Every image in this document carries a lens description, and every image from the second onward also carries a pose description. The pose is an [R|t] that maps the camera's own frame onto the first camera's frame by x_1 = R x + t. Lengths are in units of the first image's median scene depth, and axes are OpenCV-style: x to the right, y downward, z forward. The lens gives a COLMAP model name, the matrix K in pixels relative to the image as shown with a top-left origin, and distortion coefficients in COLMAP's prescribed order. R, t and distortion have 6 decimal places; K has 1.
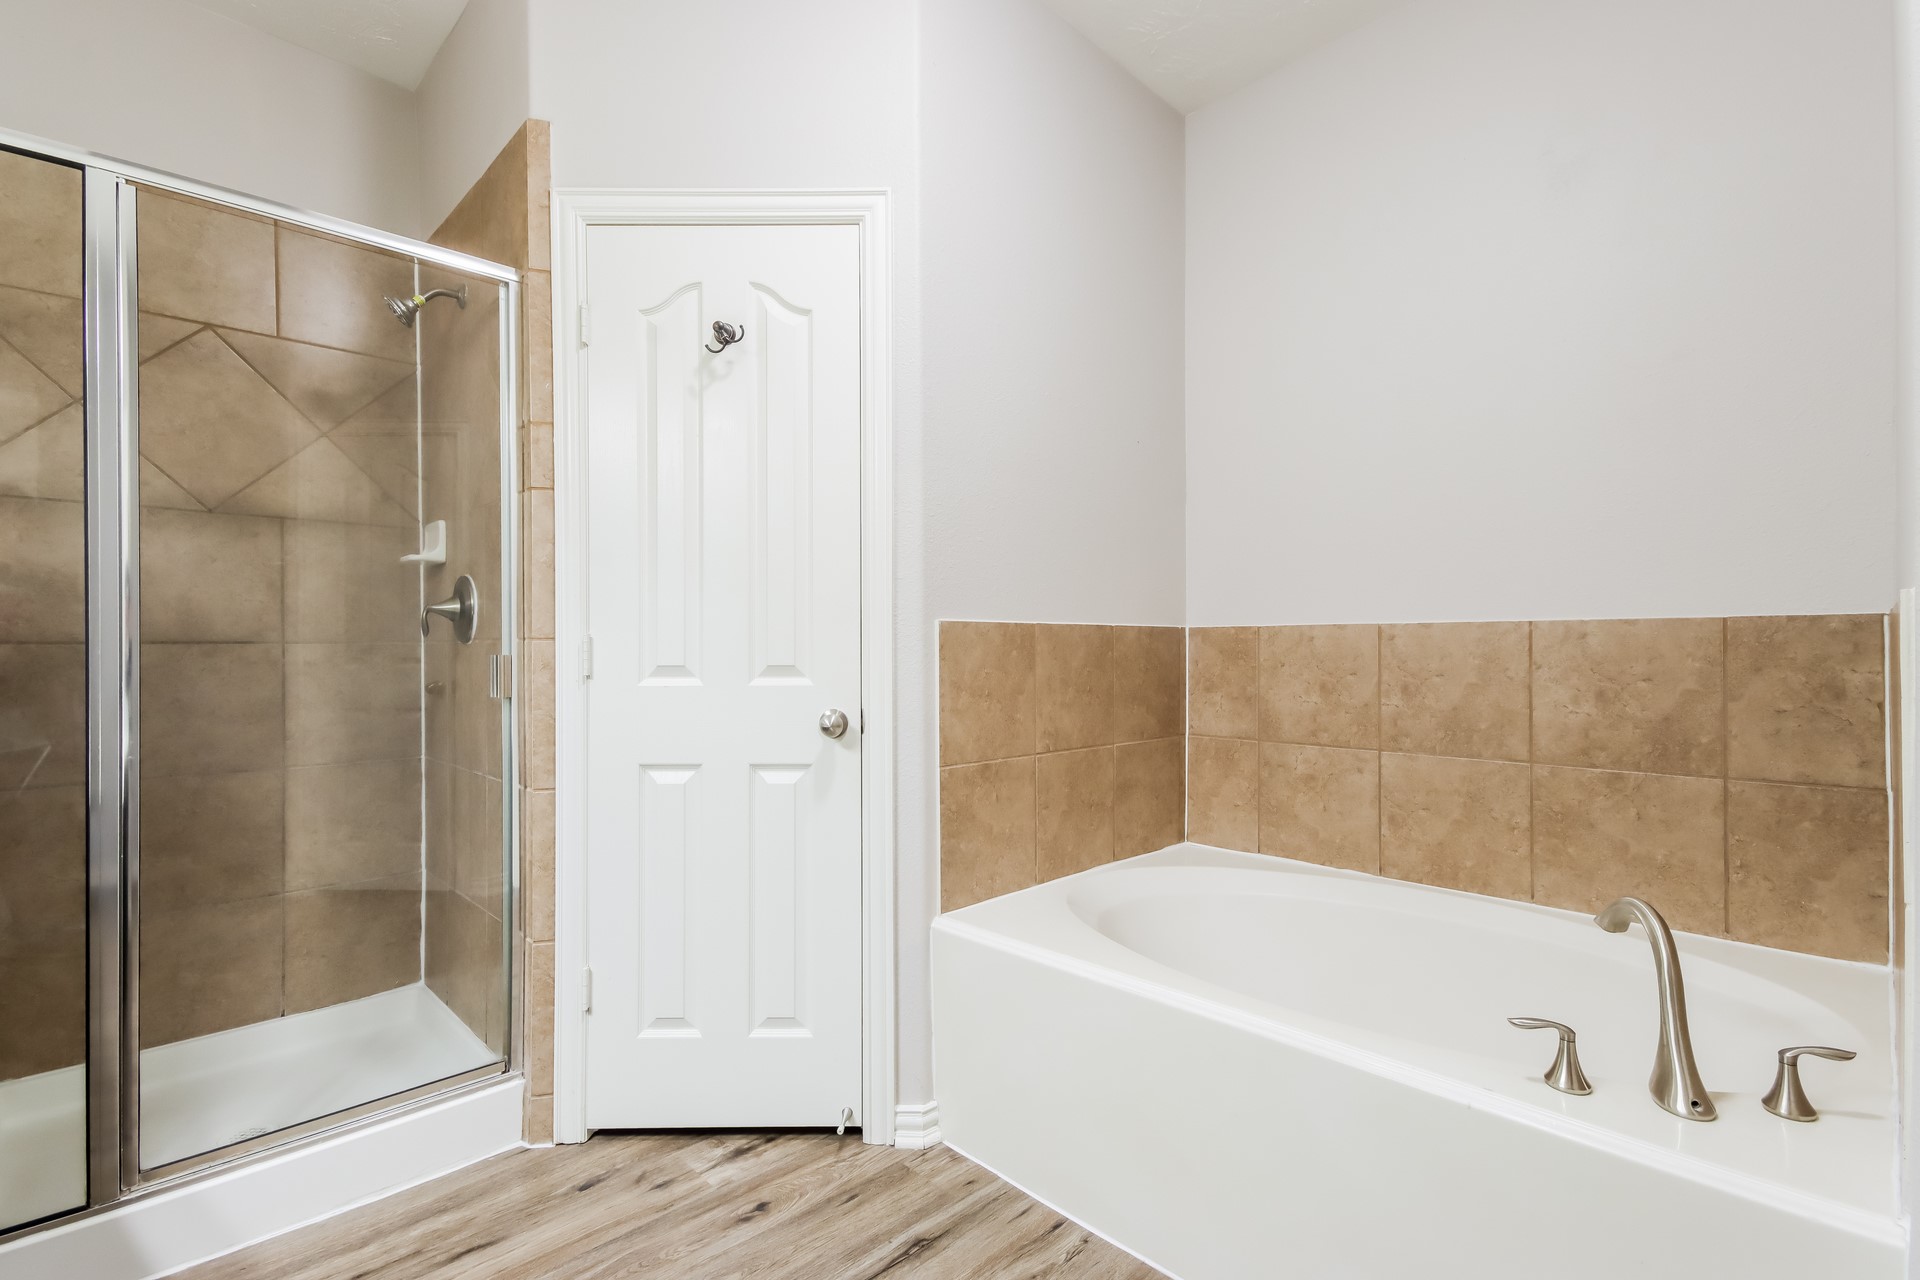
lens RADIAL K [[898.7, 0, 959.1], [0, 898.7, 650.9], [0, 0, 1]] dist [0.035716, 0.000392]
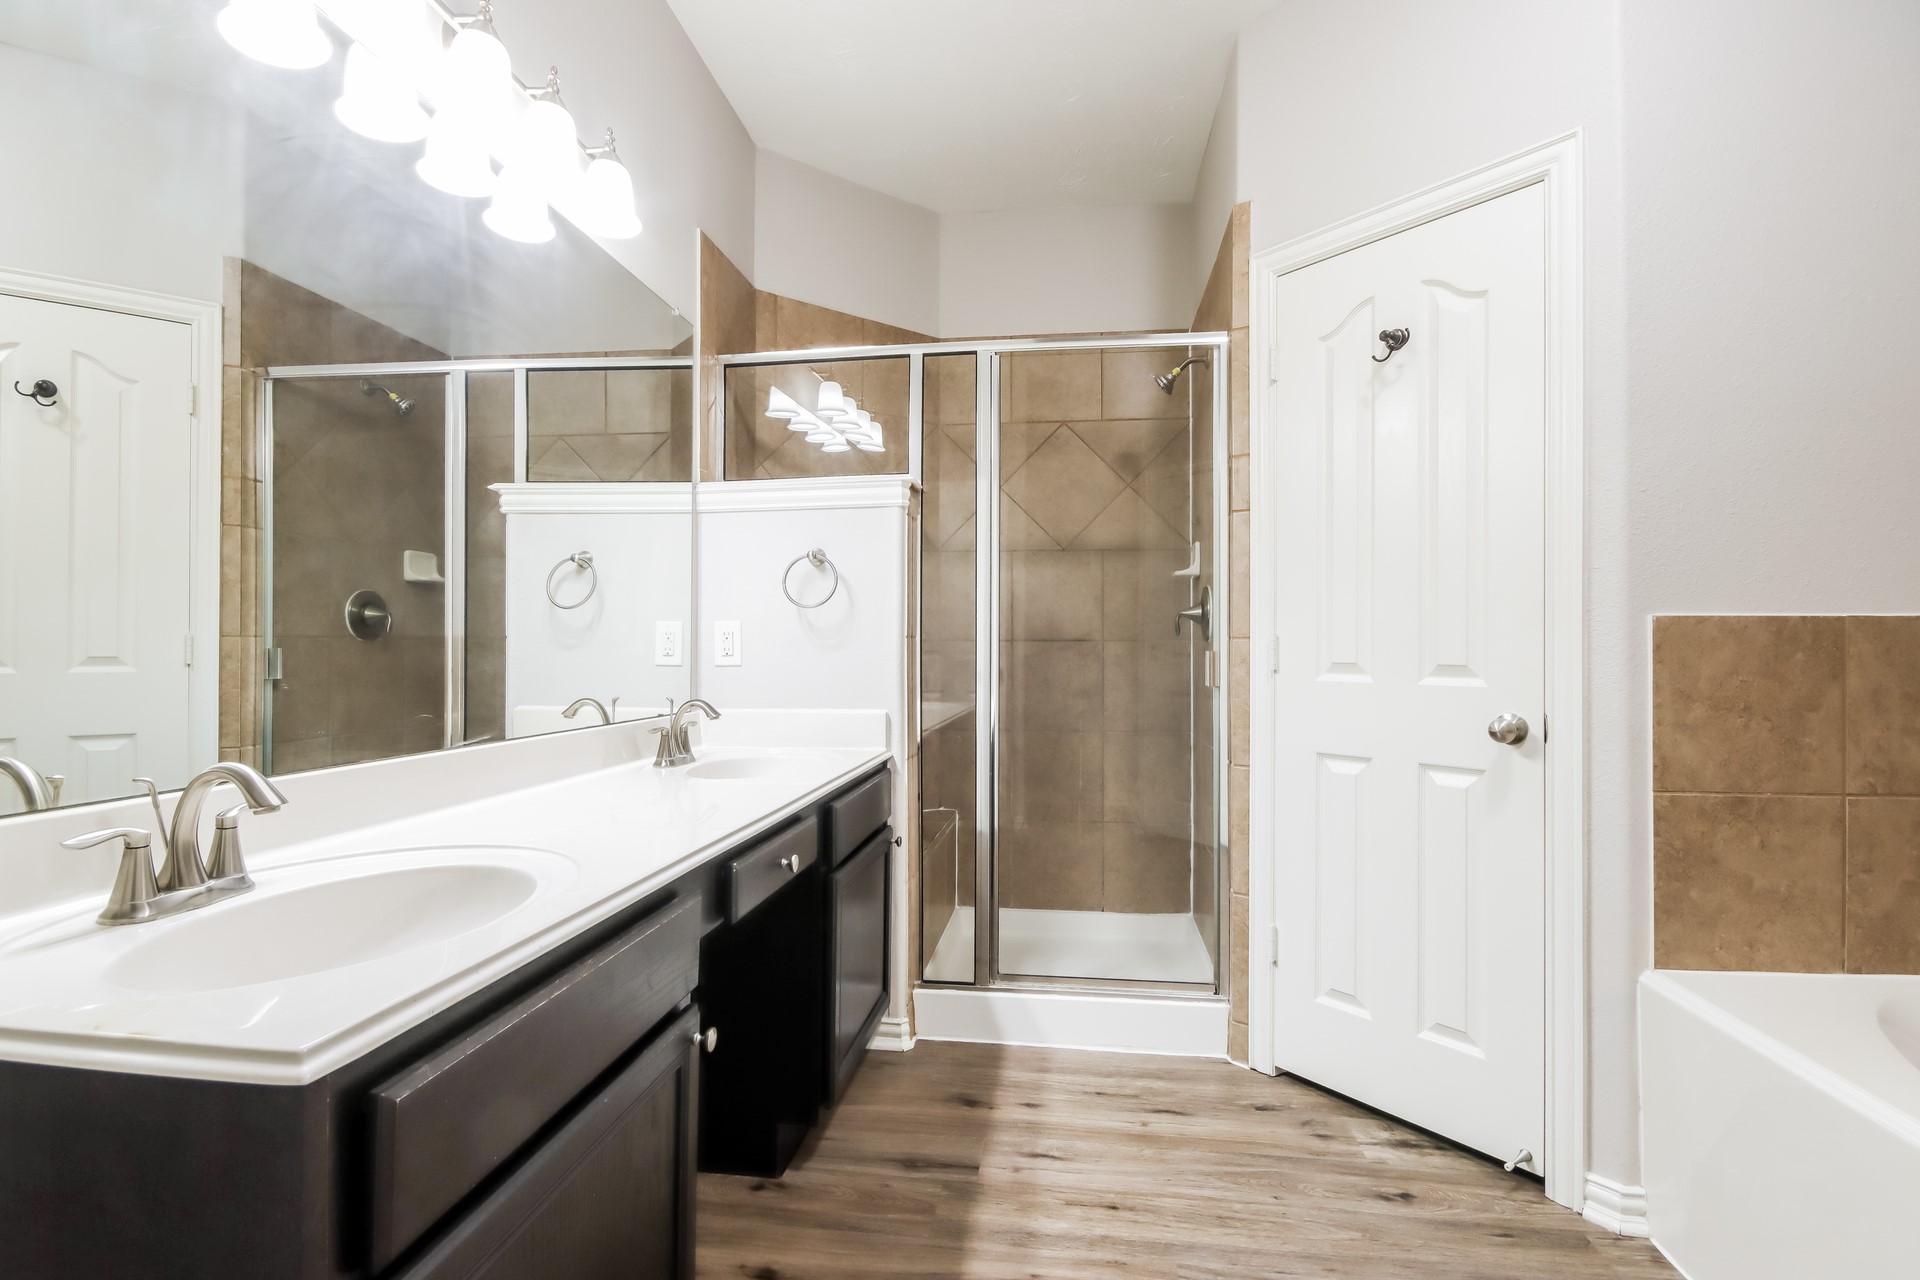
lens RADIAL K [[905.9, 0, 970.5], [0, 905.9, 647.3], [0, 0, 1]] dist [0.022018, -0.000899]
pose [[0.636341, 0.007023, -0.771376, 0.229690], [-0.007981, 0.999965, 0.002520, -0.001134], [0.771367, 0.004553, 0.636374, -0.024802]]
